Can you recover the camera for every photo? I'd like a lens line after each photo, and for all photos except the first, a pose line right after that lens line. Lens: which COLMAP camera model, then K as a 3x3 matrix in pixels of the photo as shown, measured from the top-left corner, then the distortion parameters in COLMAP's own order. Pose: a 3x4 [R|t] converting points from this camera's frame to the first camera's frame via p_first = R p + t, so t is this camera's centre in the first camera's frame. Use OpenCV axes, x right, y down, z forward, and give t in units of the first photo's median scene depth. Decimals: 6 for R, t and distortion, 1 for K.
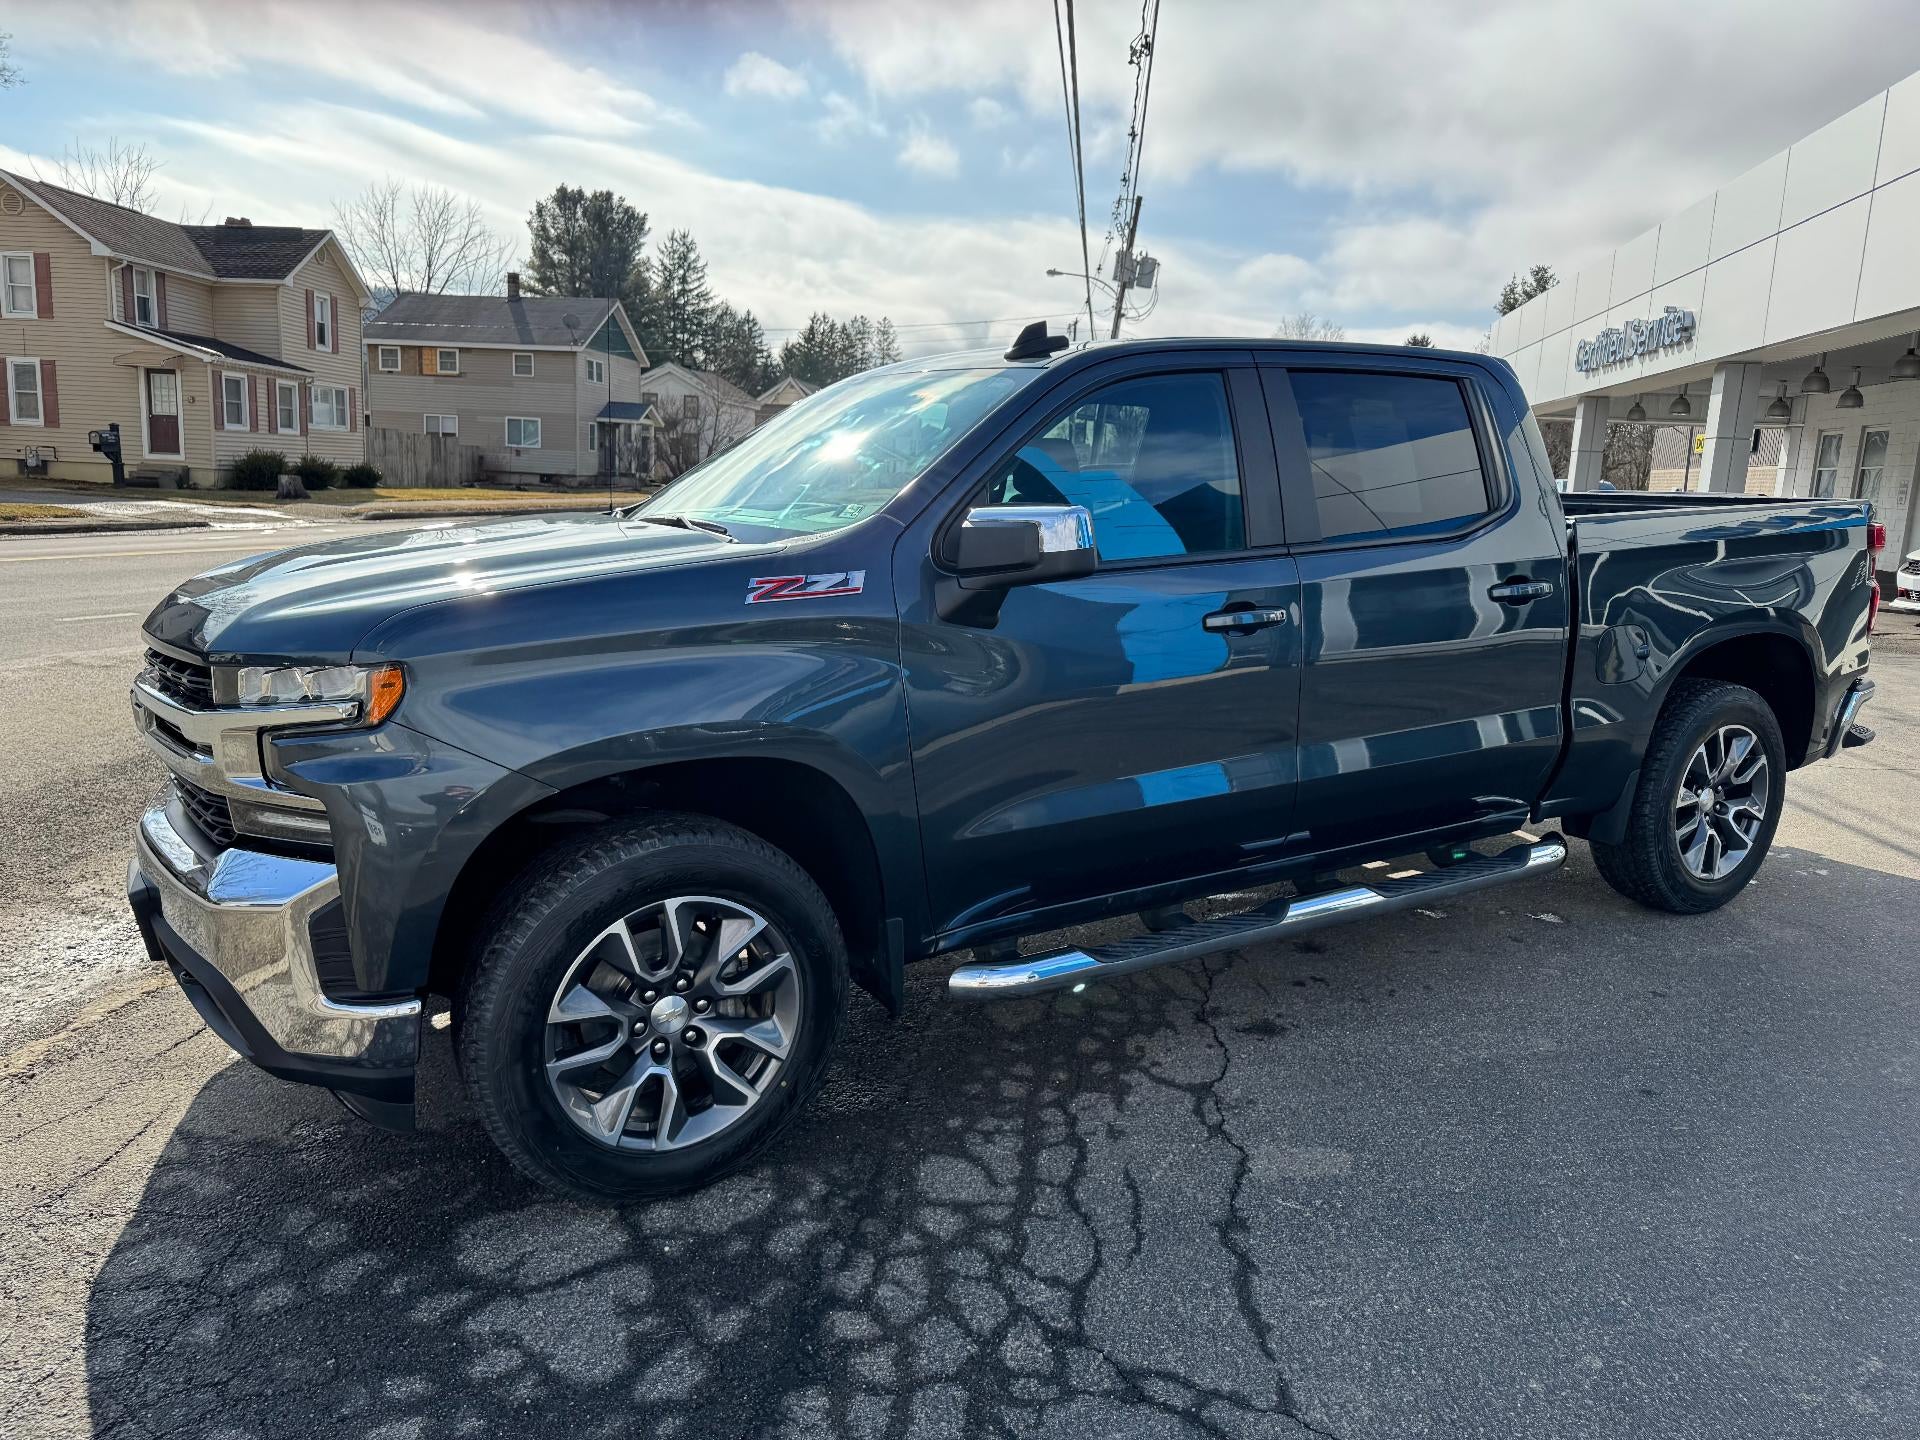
lens RADIAL K [[1353.5, 0, 967.4], [0, 1353.5, 719.6], [0, 0, 1]] dist [0.035707, -0.046875]
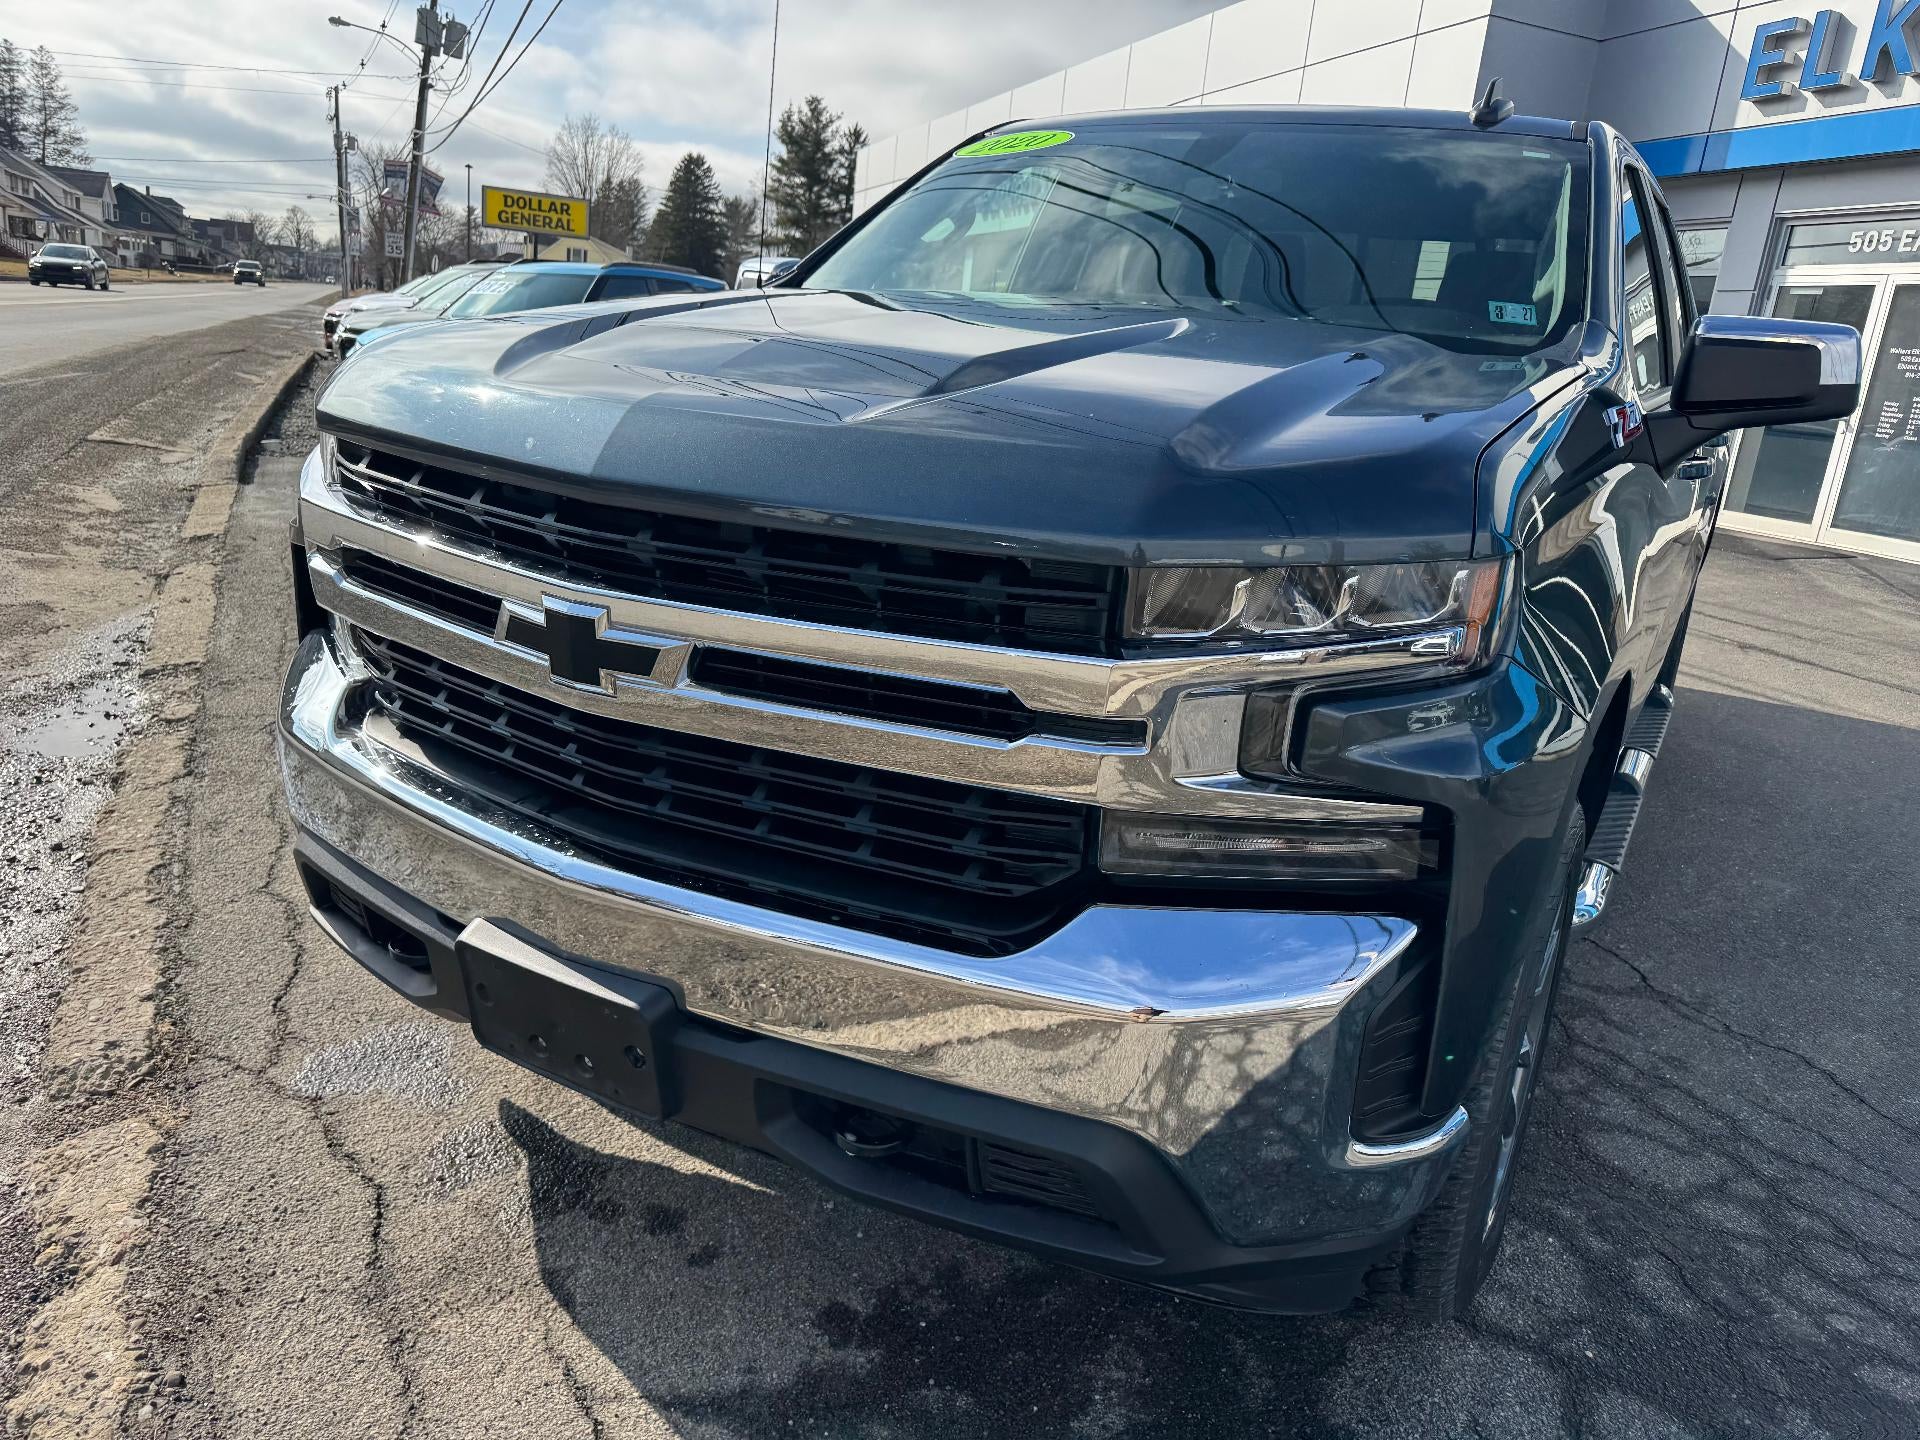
lens RADIAL K [[1353.5, 0, 951.9], [0, 1353.5, 724.6], [0, 0, 1]] dist [0.035707, -0.046875]
pose [[0.871094, -0.082315, 0.484169, -0.471402], [0.019095, 0.990785, 0.134092, -0.025170], [-0.490745, -0.107561, 0.864639, 0.326660]]
